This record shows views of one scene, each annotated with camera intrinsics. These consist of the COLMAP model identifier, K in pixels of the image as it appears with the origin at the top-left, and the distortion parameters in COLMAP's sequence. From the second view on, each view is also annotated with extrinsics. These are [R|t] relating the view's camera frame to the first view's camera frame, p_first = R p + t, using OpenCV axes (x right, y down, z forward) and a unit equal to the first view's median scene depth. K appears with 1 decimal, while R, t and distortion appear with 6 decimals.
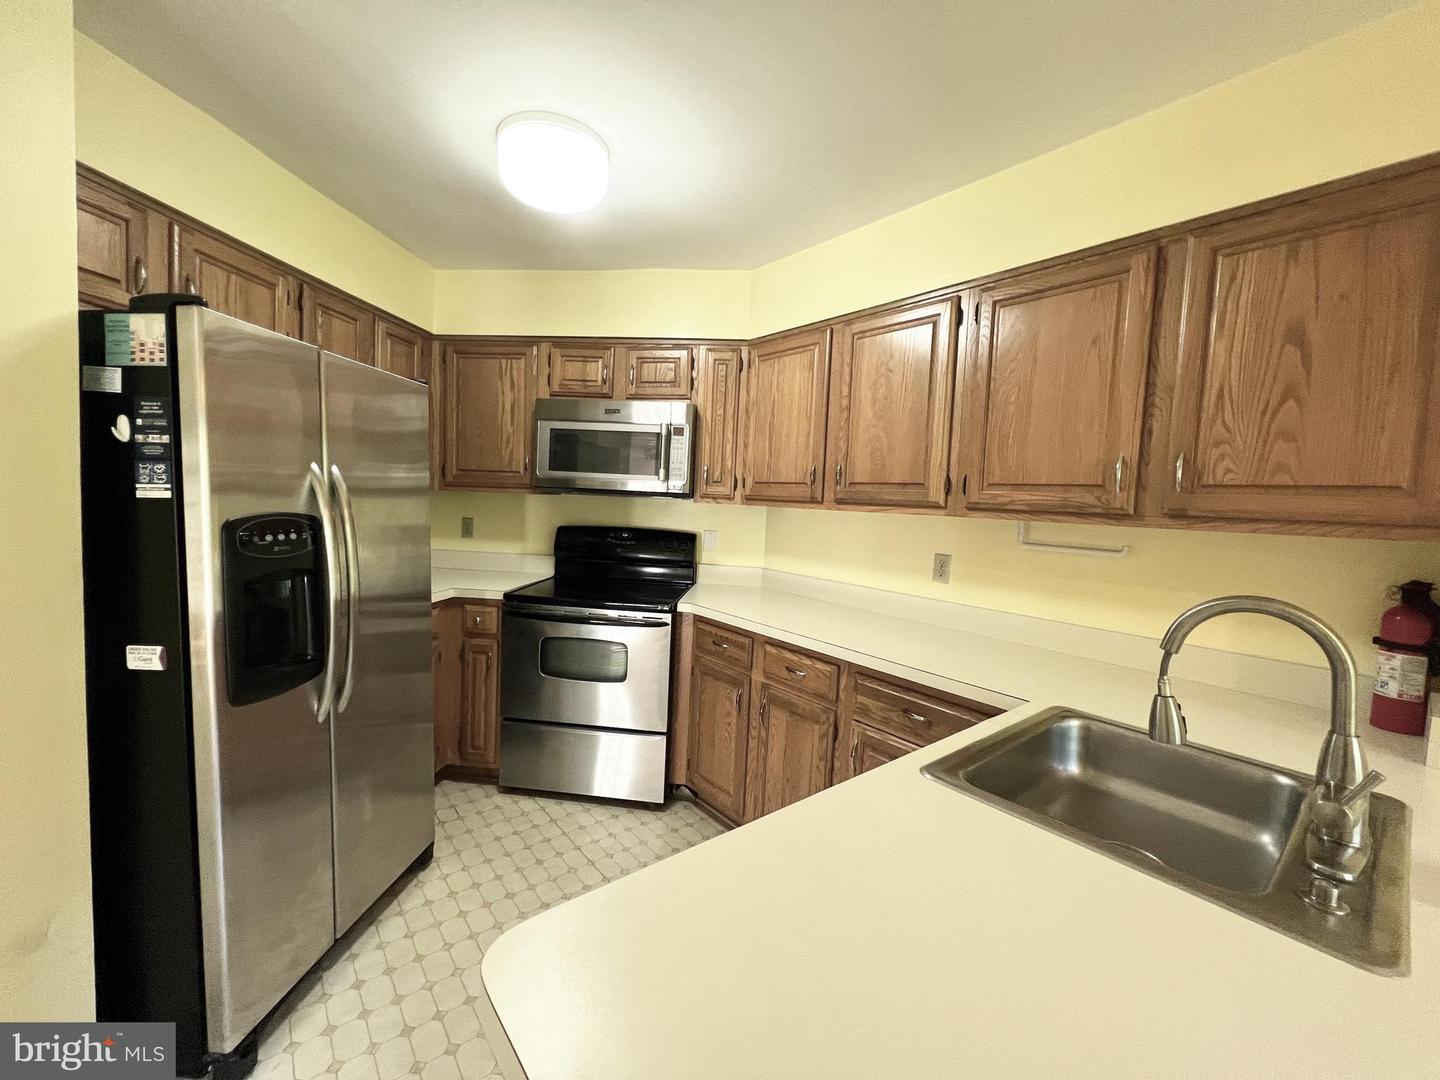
lens RADIAL K [[578.0, 0, 720.3], [0, 578.0, 542.6], [0, 0, 1]] dist [-0.000573, 0.000530]
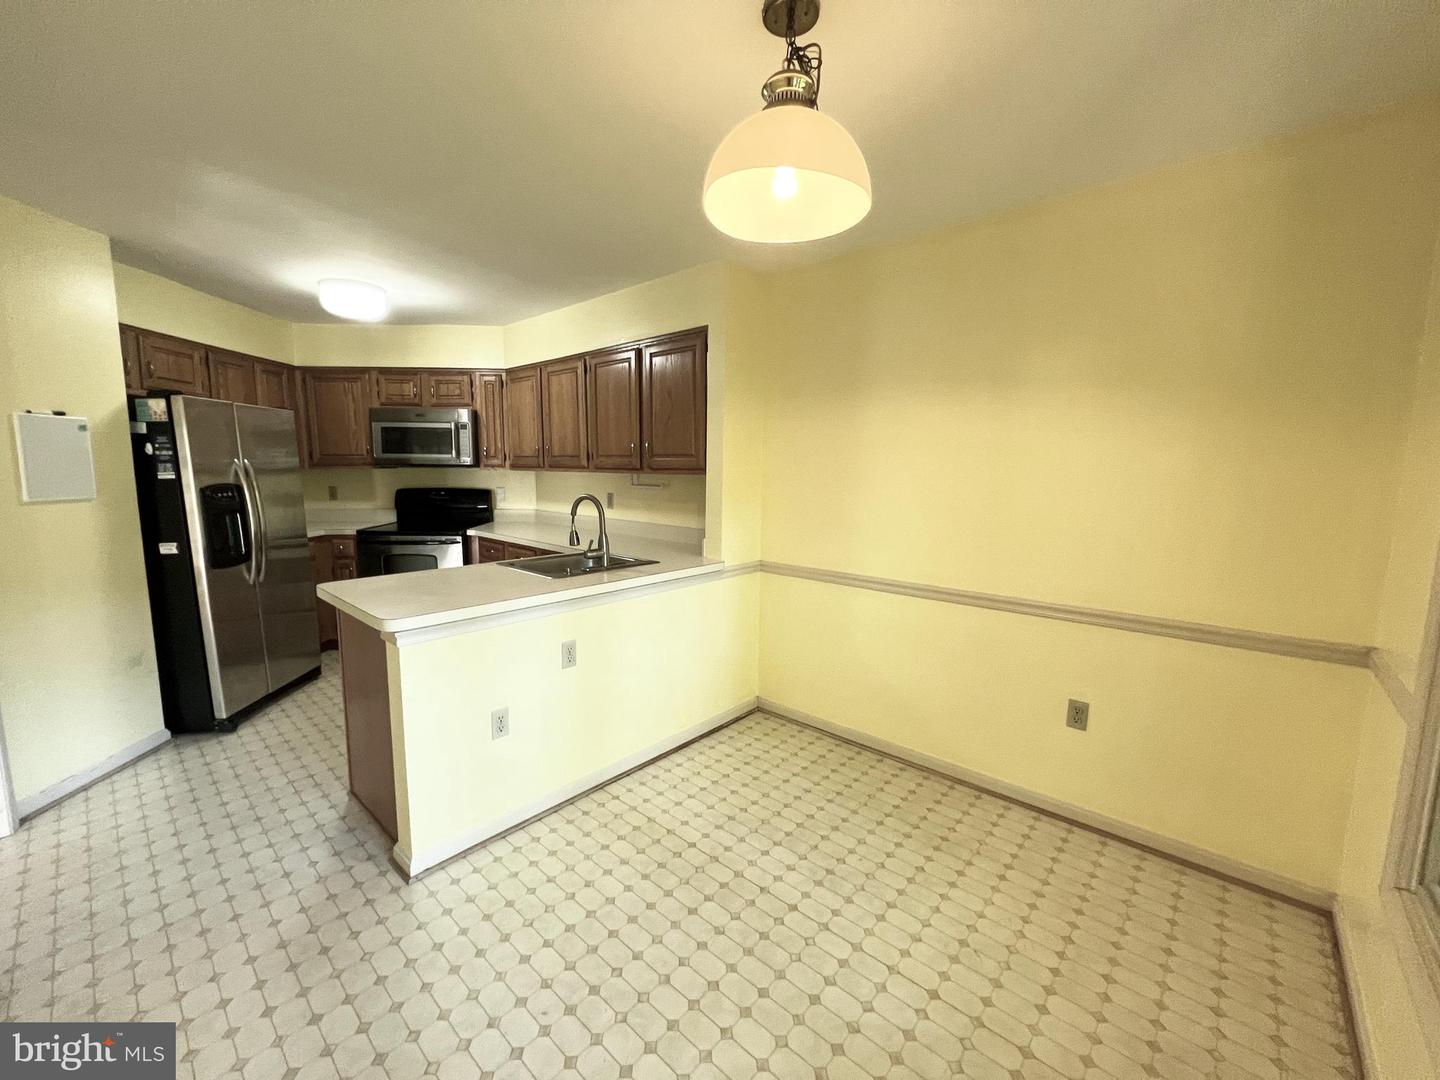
lens RADIAL K [[578.0, 0, 720.2], [0, 578.0, 537.3], [0, 0, 1]] dist [-0.000573, 0.000530]
pose [[0.988287, -0.056488, 0.141770, 0.428211], [0.048580, 0.997097, 0.058637, 0.063877], [-0.144671, -0.051063, 0.988161, -0.799571]]
